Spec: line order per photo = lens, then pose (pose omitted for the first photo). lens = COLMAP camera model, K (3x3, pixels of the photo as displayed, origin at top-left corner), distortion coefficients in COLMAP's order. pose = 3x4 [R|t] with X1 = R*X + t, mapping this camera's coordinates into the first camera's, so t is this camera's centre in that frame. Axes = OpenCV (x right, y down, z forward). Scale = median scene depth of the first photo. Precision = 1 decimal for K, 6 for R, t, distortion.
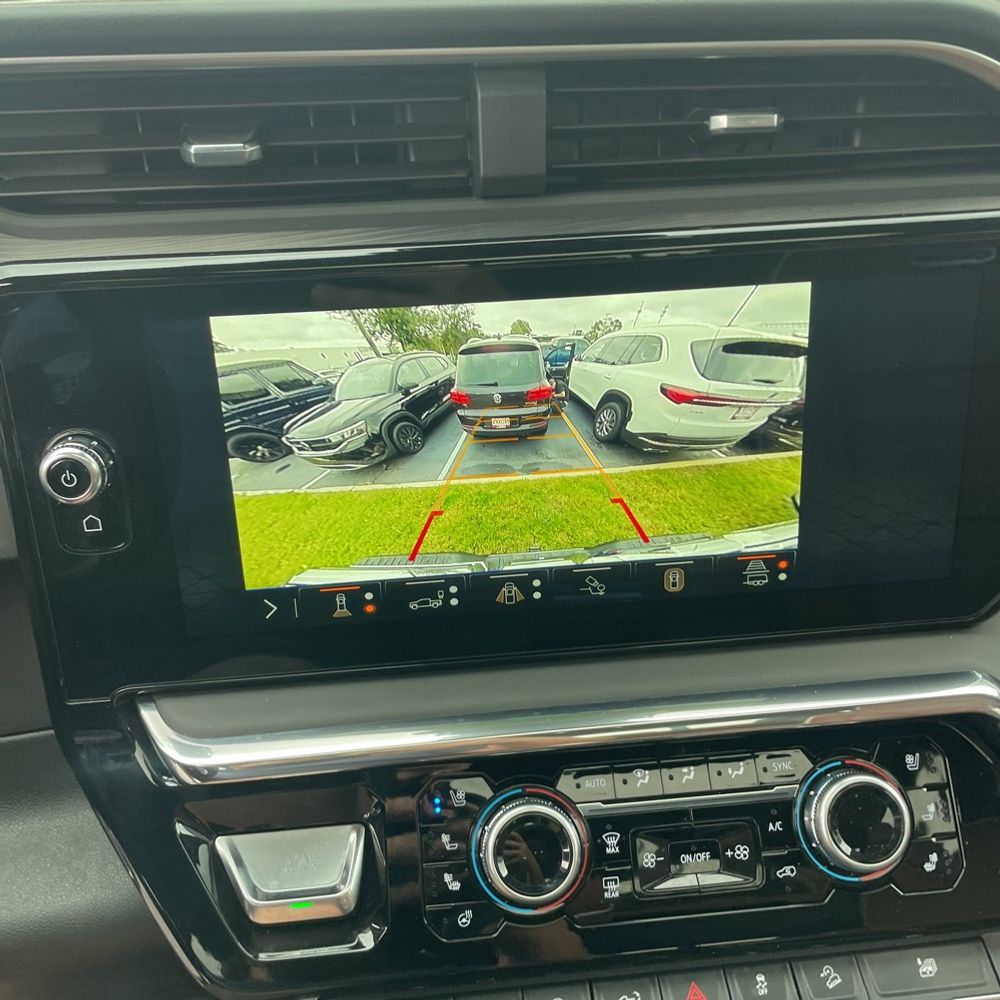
lens RADIAL K [[1259.7, 0, 515.9], [0, 1259.7, 500.0], [0, 0, 1]] dist [0.016101, -0.087537]
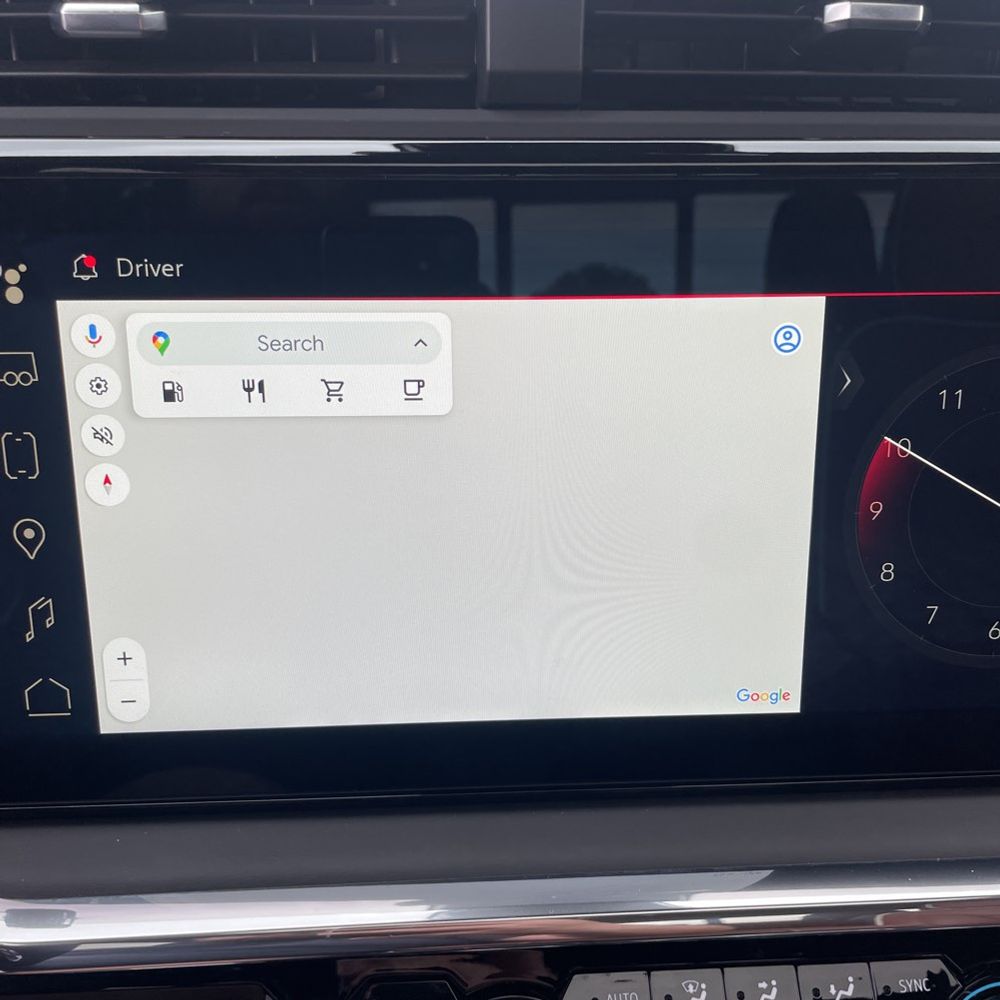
lens RADIAL K [[1259.7, 0, 515.9], [0, 1259.7, 500.0], [0, 0, 1]] dist [0.016101, -0.087537]
pose [[0.998671, 0.043122, -0.028216, 0.016325], [-0.045880, 0.993334, -0.105747, 0.043572], [0.023468, 0.106901, 0.993993, 0.341636]]
